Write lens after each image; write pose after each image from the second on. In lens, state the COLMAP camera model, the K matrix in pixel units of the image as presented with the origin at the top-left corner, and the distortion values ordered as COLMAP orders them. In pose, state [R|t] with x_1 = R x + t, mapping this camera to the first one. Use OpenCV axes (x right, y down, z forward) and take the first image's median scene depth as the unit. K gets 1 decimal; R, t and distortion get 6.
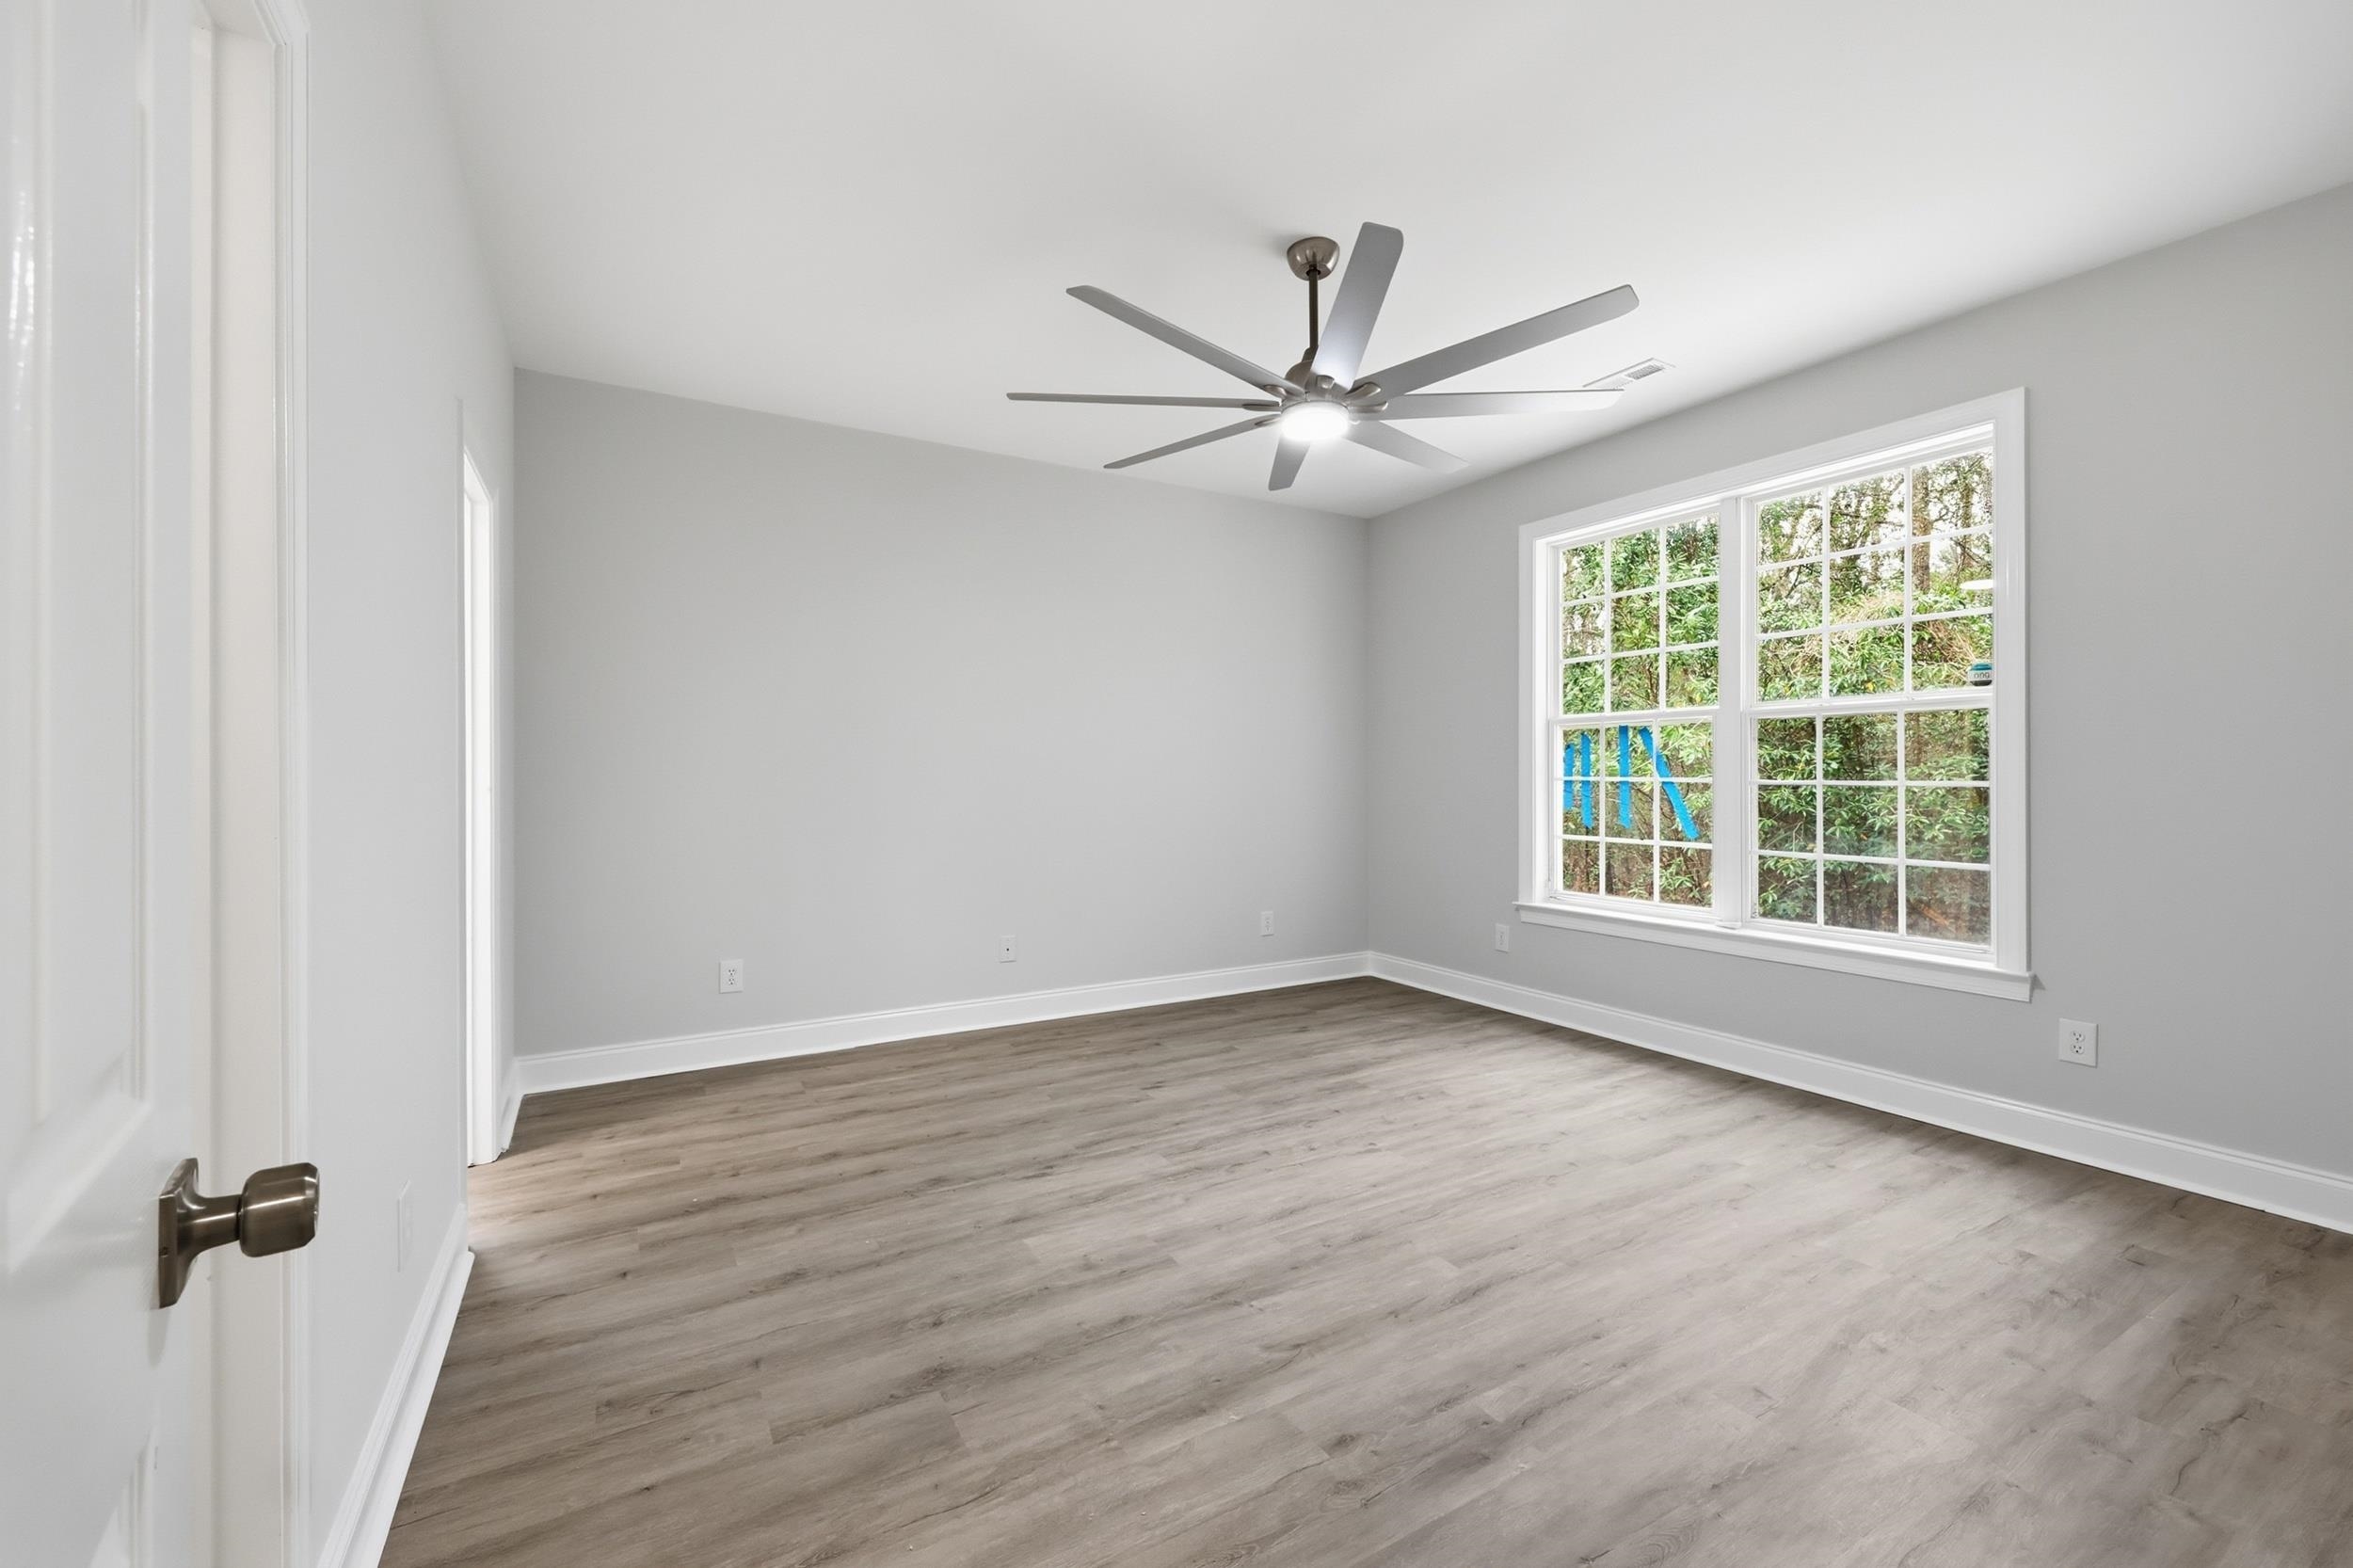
lens RADIAL K [[966.7, 0, 1181.1], [0, 966.7, 780.6], [0, 0, 1]] dist [-0.001676, -0.000084]
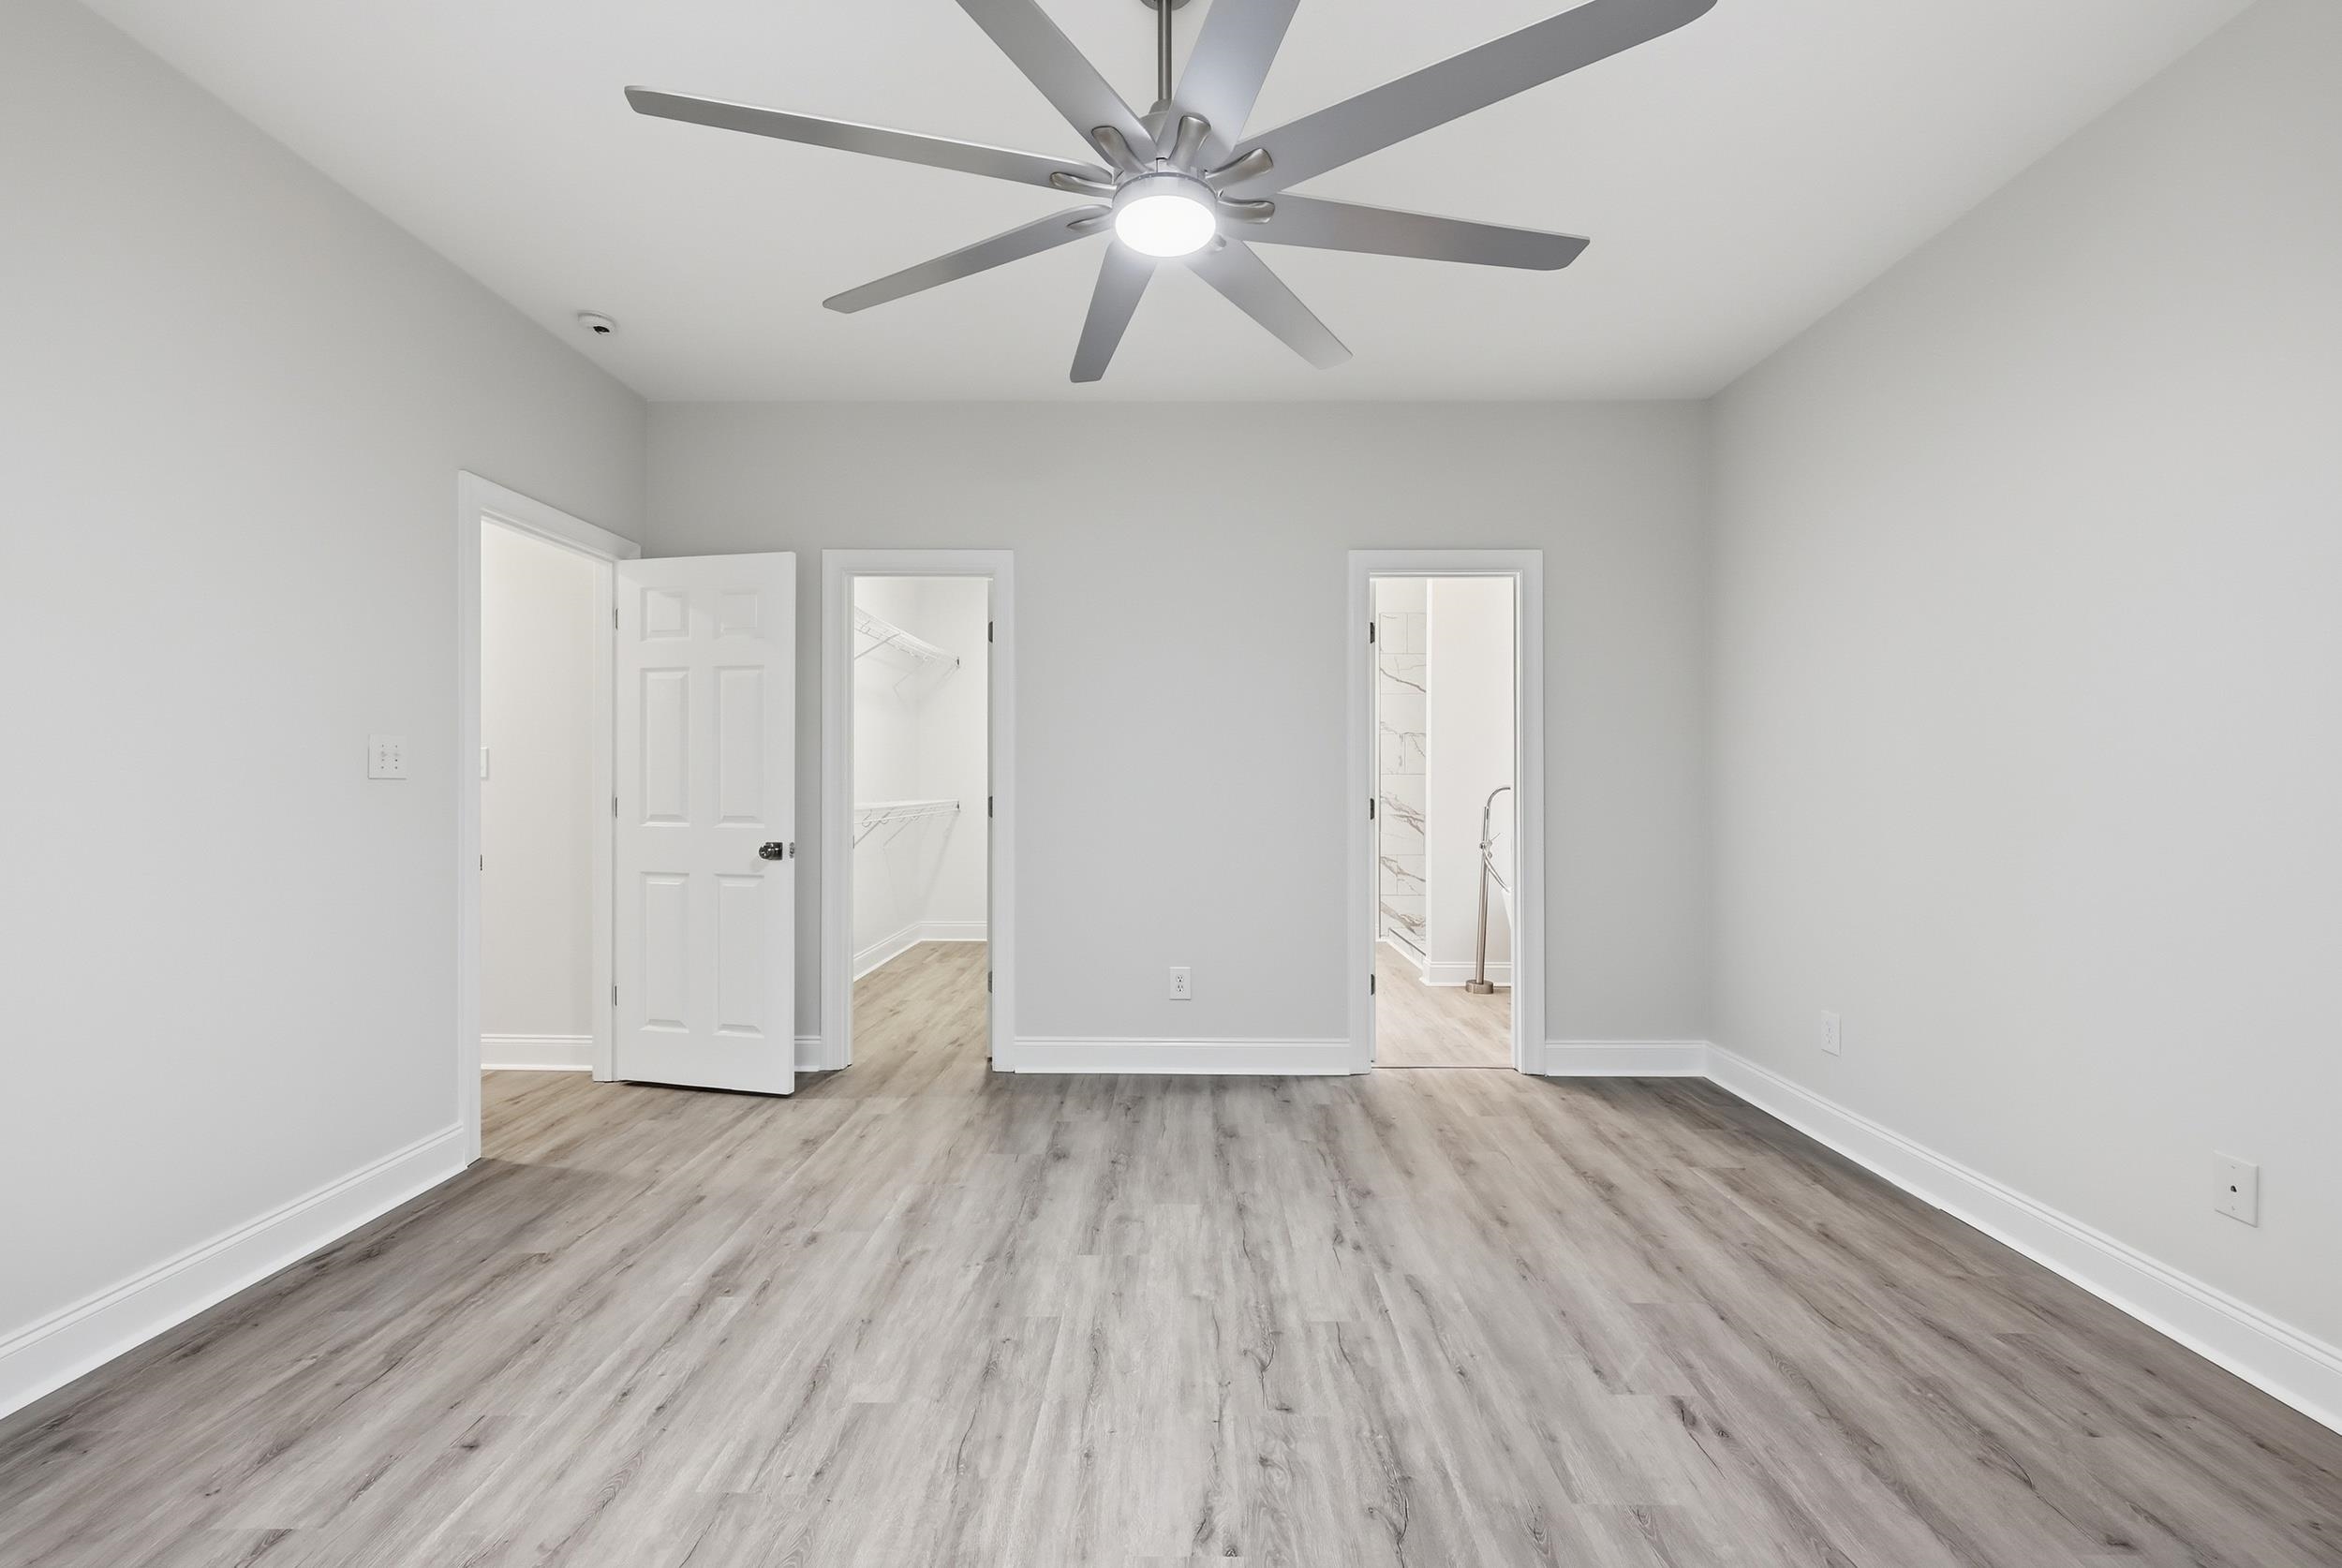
lens RADIAL K [[962.1, 0, 1175.5], [0, 962.1, 780.6], [0, 0, 1]] dist [-0.001676, -0.000084]
pose [[-0.520837, 0.000306, -0.853656, 0.674172], [-0.001039, 0.999999, 0.000993, -0.002908], [0.853656, 0.001405, -0.520836, 1.340048]]
